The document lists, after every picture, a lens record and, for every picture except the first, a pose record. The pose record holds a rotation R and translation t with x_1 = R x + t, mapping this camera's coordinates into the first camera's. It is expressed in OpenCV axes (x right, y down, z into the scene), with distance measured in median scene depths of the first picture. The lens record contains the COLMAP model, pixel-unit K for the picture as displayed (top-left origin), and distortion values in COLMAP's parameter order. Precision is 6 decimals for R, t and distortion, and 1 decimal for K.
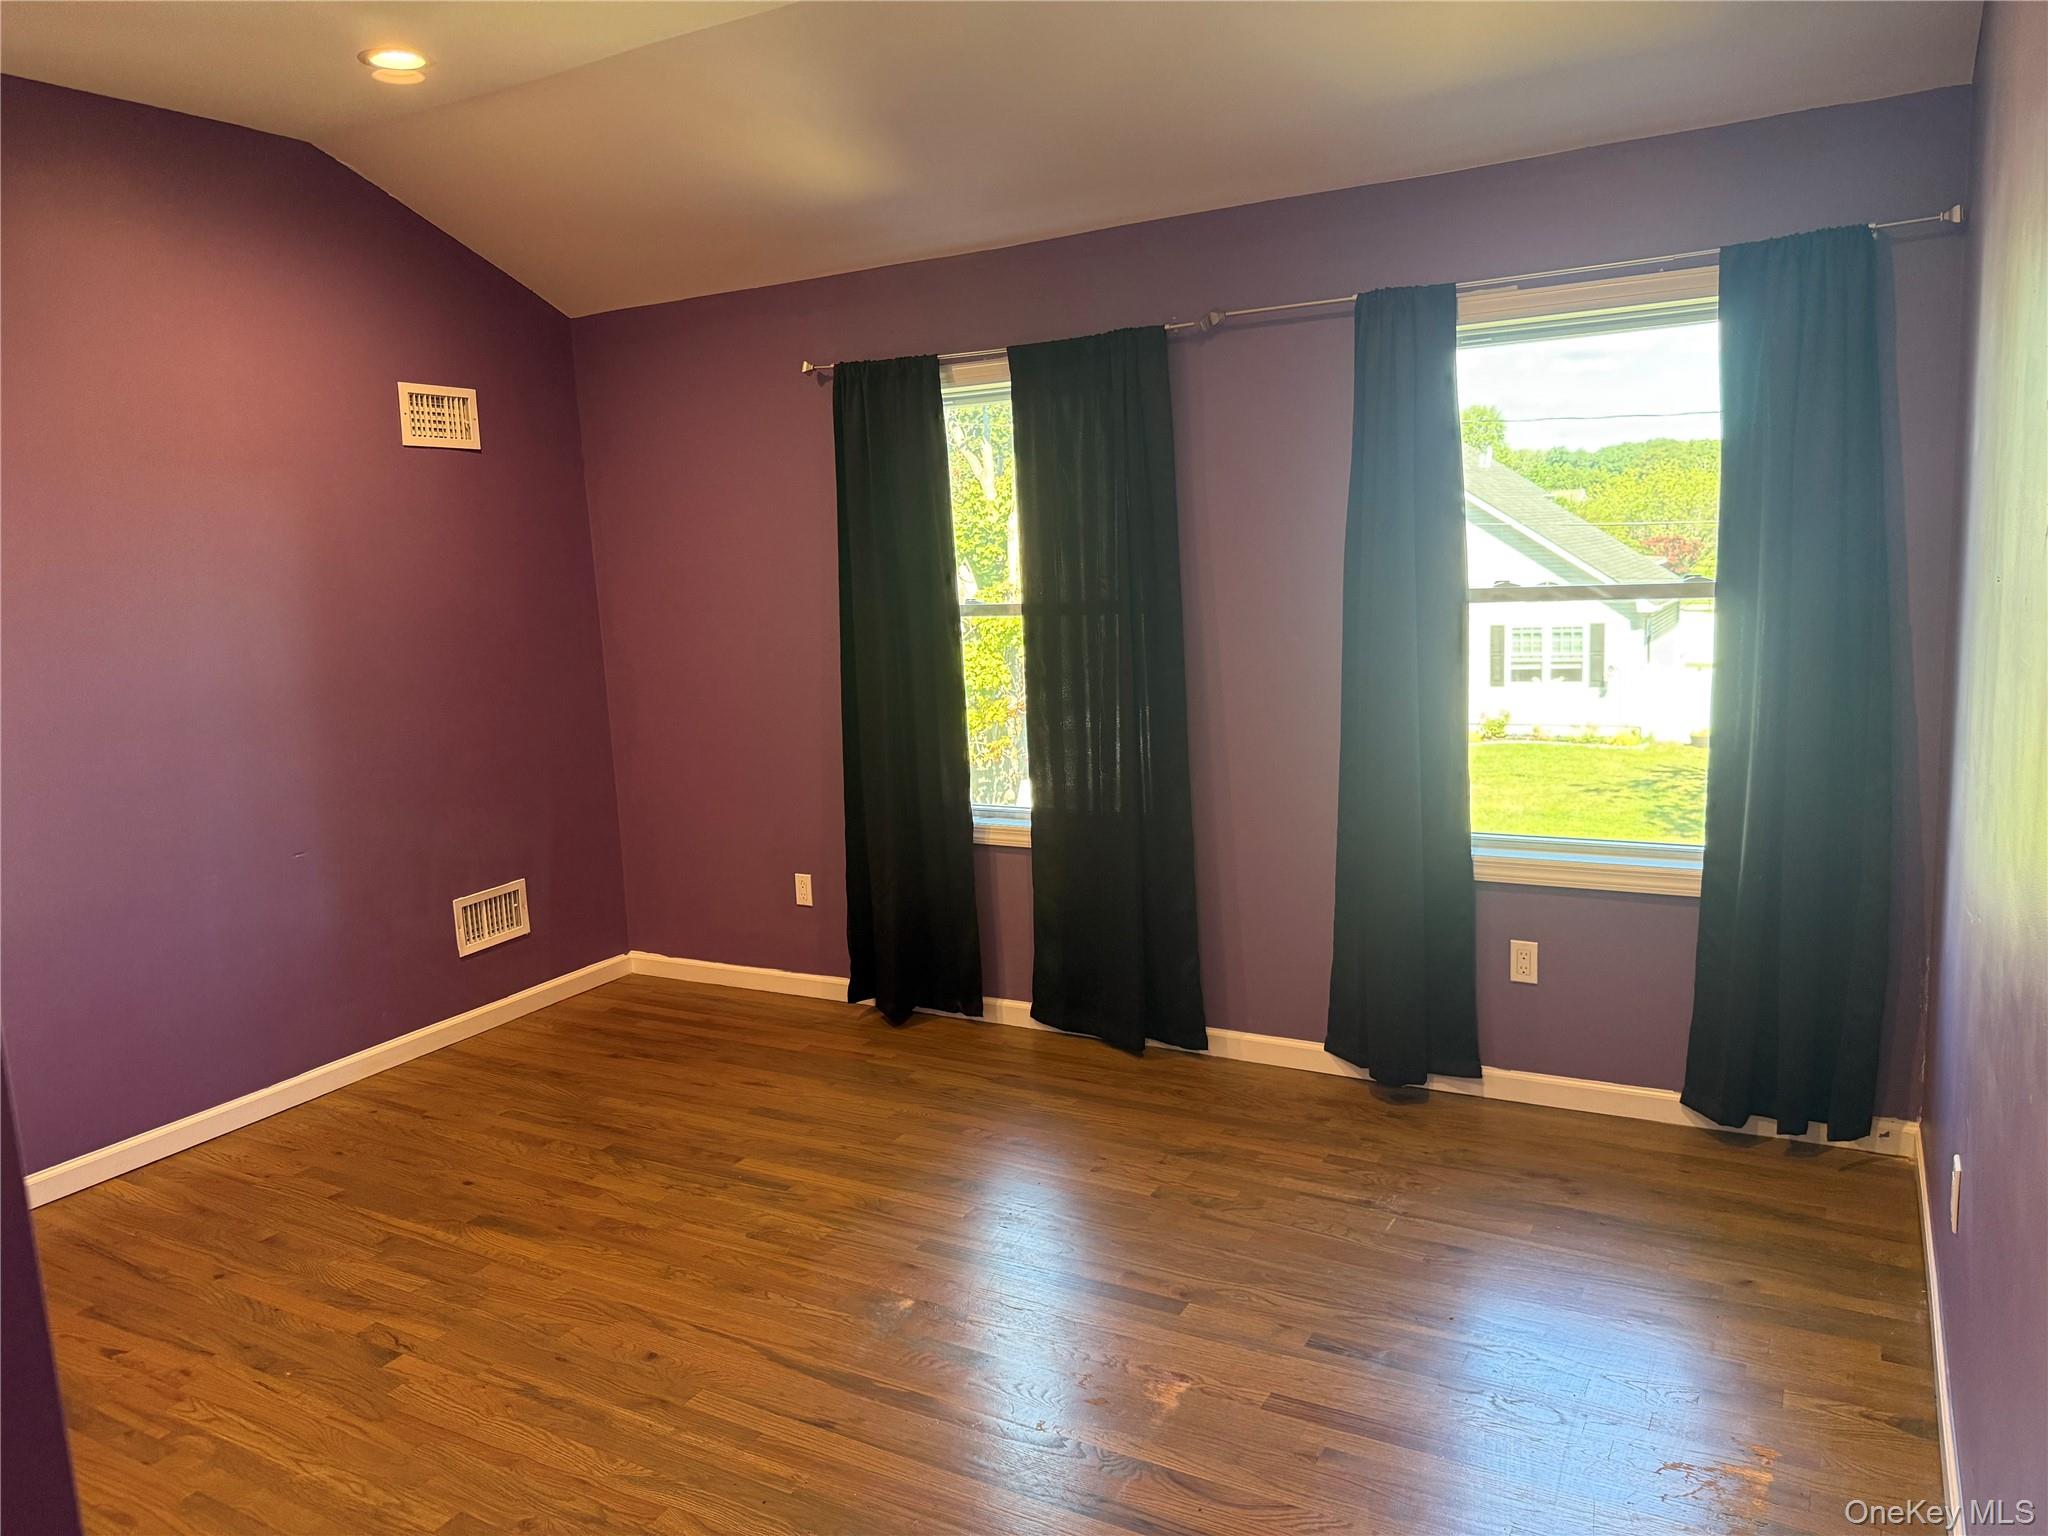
lens RADIAL K [[1446.2, 0, 1001.8], [0, 1446.2, 767.1], [0, 0, 1]] dist [0.106051, -0.170356]
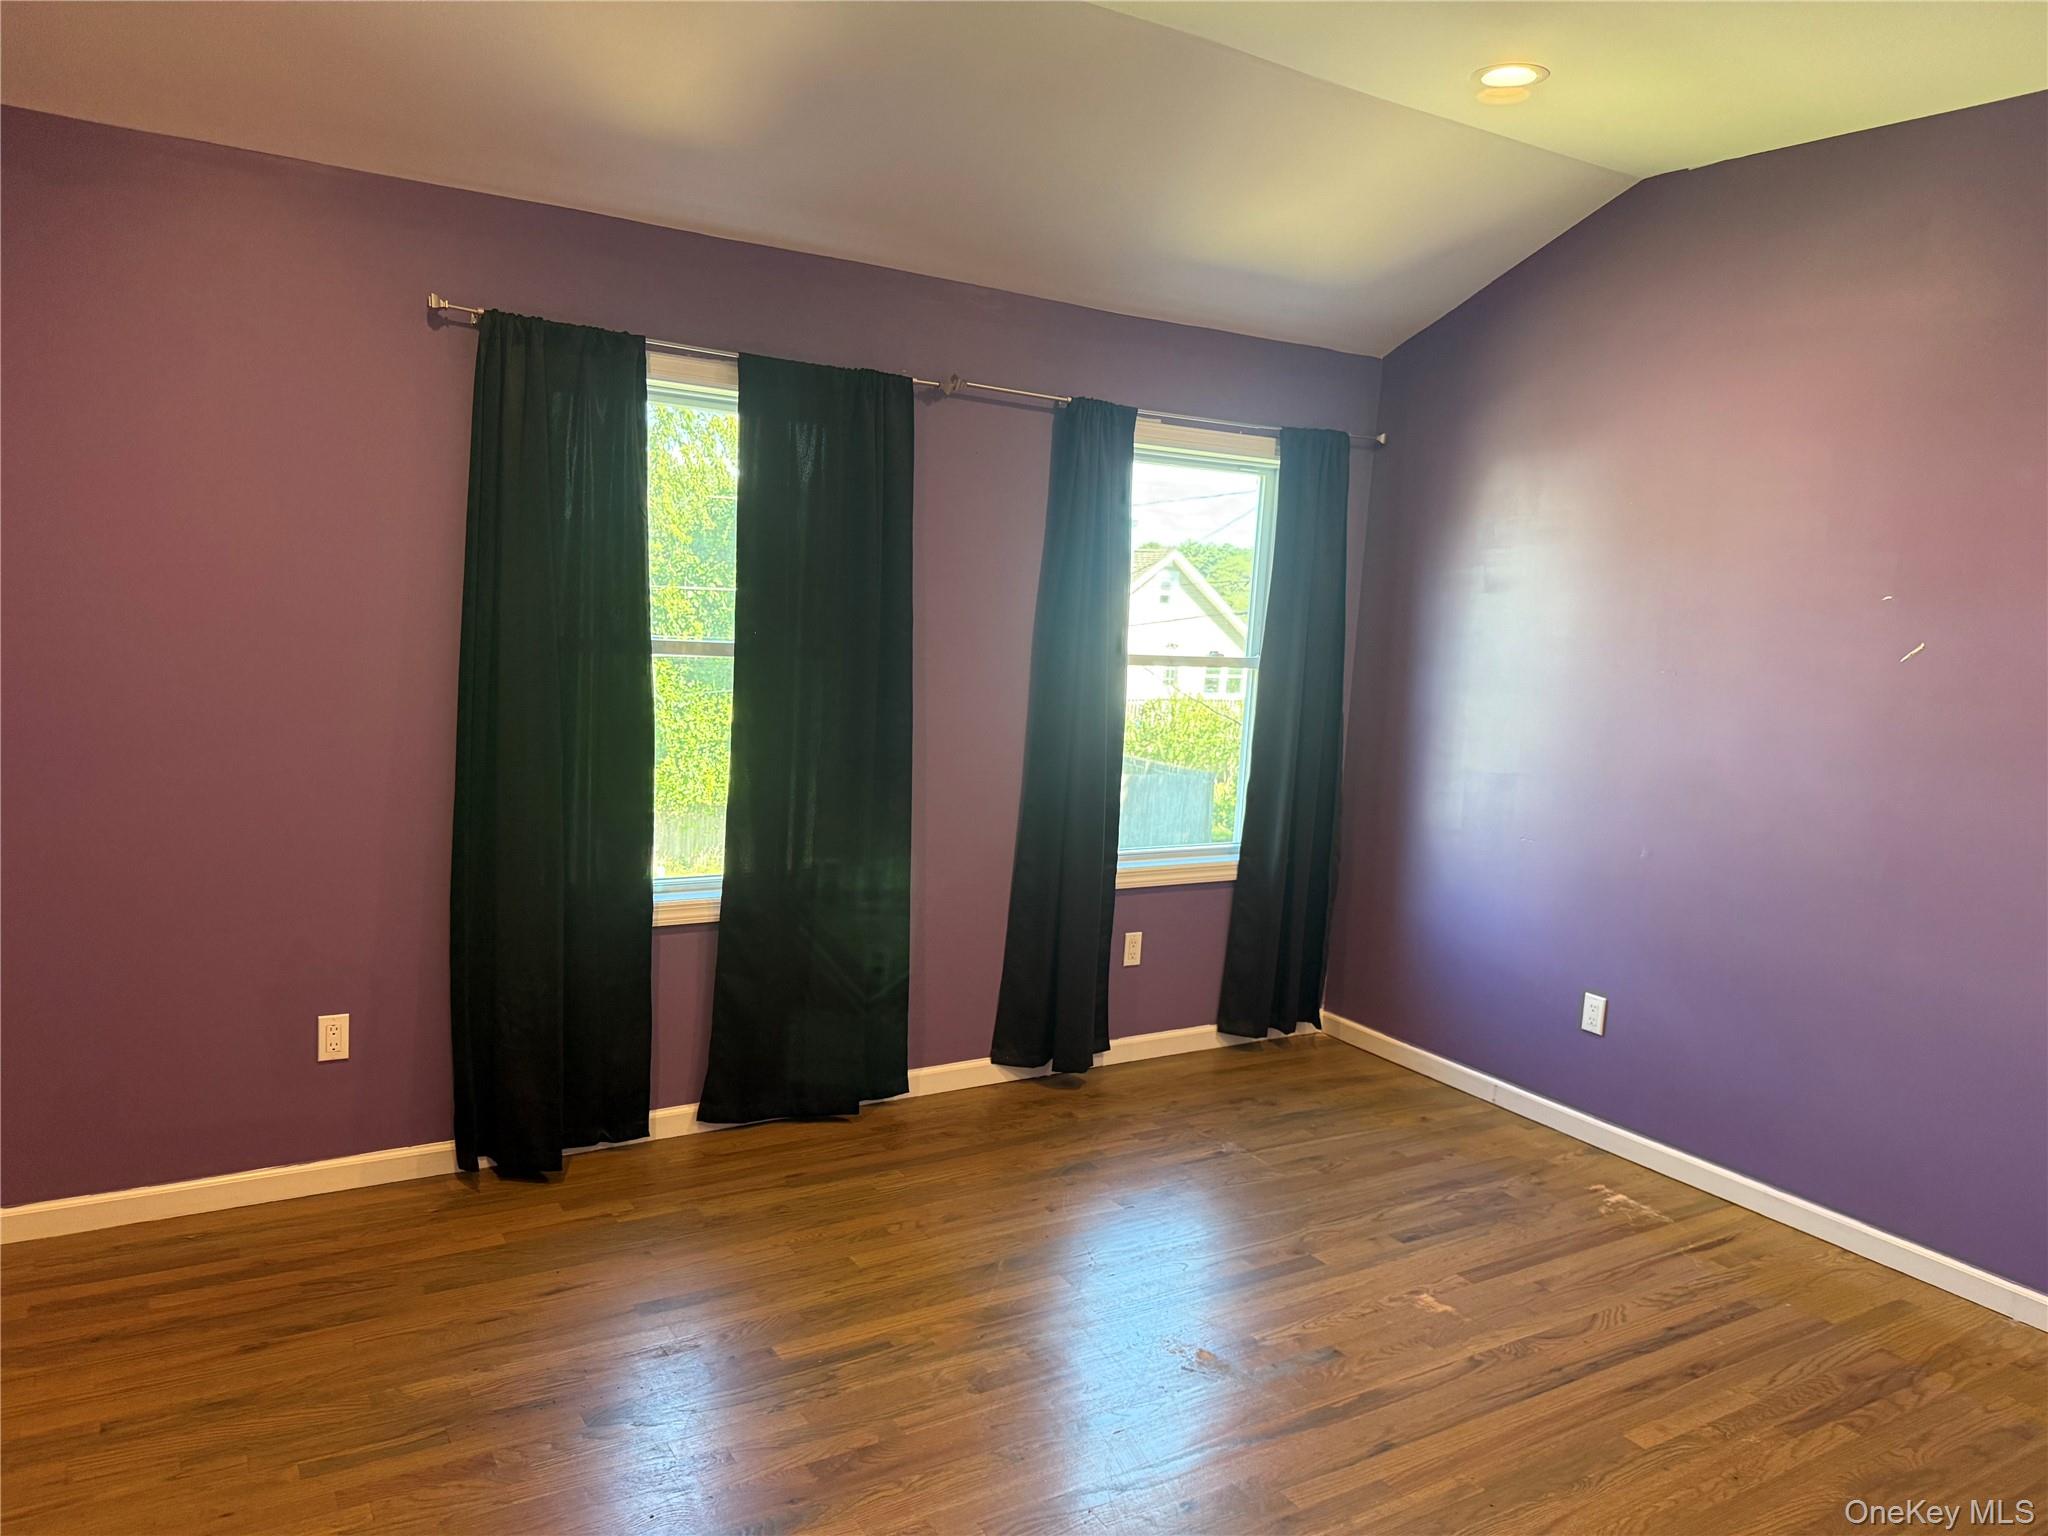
lens RADIAL K [[1446.2, 0, 1001.8], [0, 1446.2, 767.1], [0, 0, 1]] dist [0.106051, -0.170356]
pose [[0.456186, -0.027933, 0.889446, -0.715857], [0.063526, 0.997979, -0.001240, -0.025856], [-0.887614, 0.057069, 0.457039, 0.464933]]
